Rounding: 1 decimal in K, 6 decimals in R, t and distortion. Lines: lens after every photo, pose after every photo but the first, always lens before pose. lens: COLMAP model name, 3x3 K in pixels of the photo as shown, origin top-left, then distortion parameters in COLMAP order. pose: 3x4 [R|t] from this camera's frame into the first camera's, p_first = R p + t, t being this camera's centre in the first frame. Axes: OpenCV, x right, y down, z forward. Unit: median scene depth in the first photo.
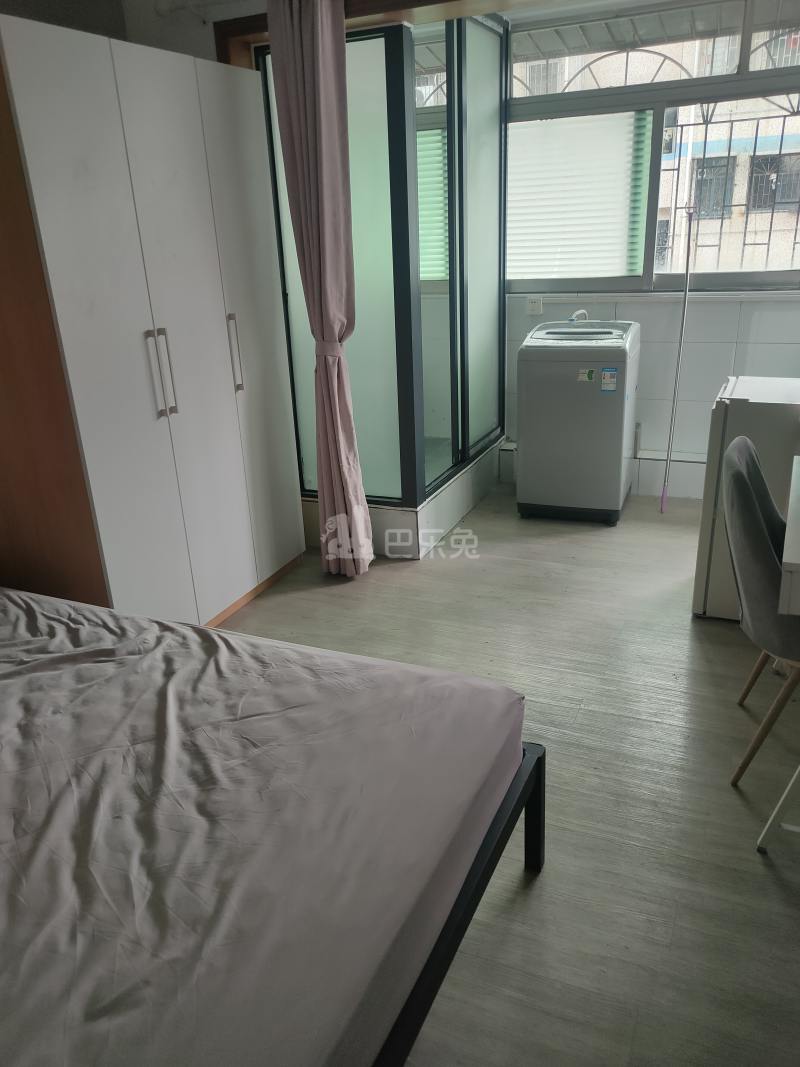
lens RADIAL K [[834.5, 0, 417.3], [0, 834.5, 532.8], [0, 0, 1]] dist [0.058069, -0.052752]
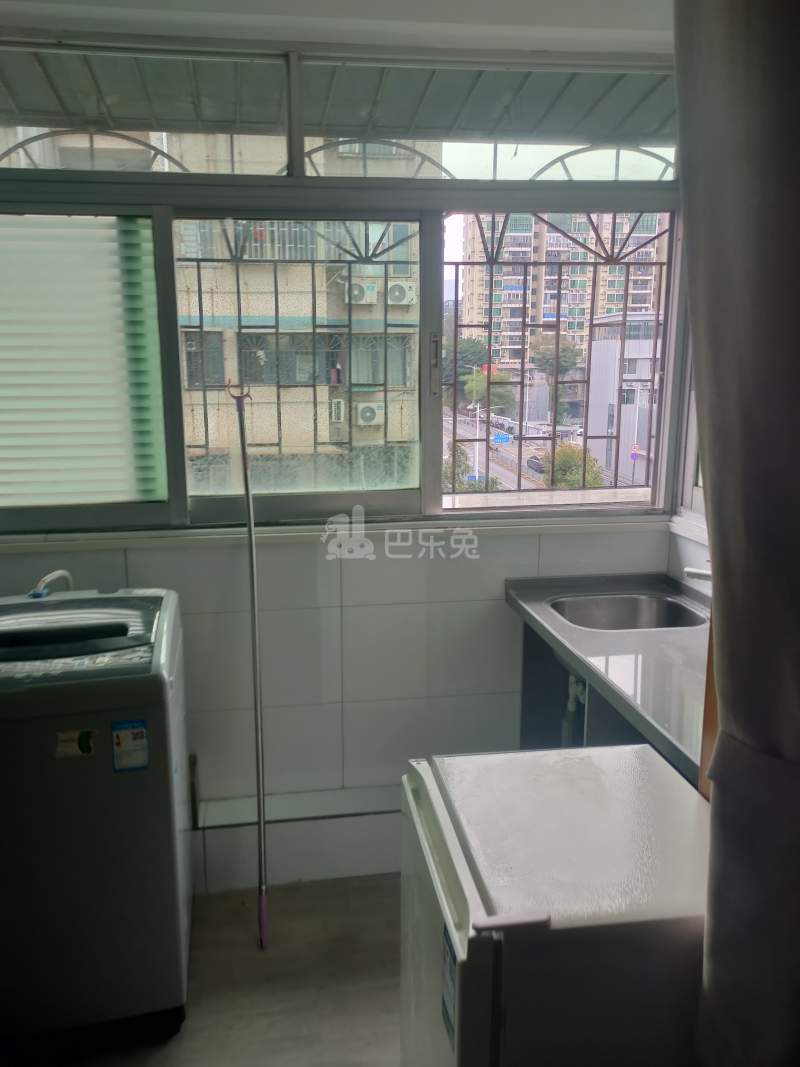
lens RADIAL K [[834.5, 0, 417.3], [0, 834.5, 532.8], [0, 0, 1]] dist [0.058069, -0.052752]
pose [[0.843894, -0.067400, 0.532260, 0.074717], [0.163606, 0.977154, -0.135658, -0.123425], [-0.510956, 0.201562, 0.835641, 0.309872]]
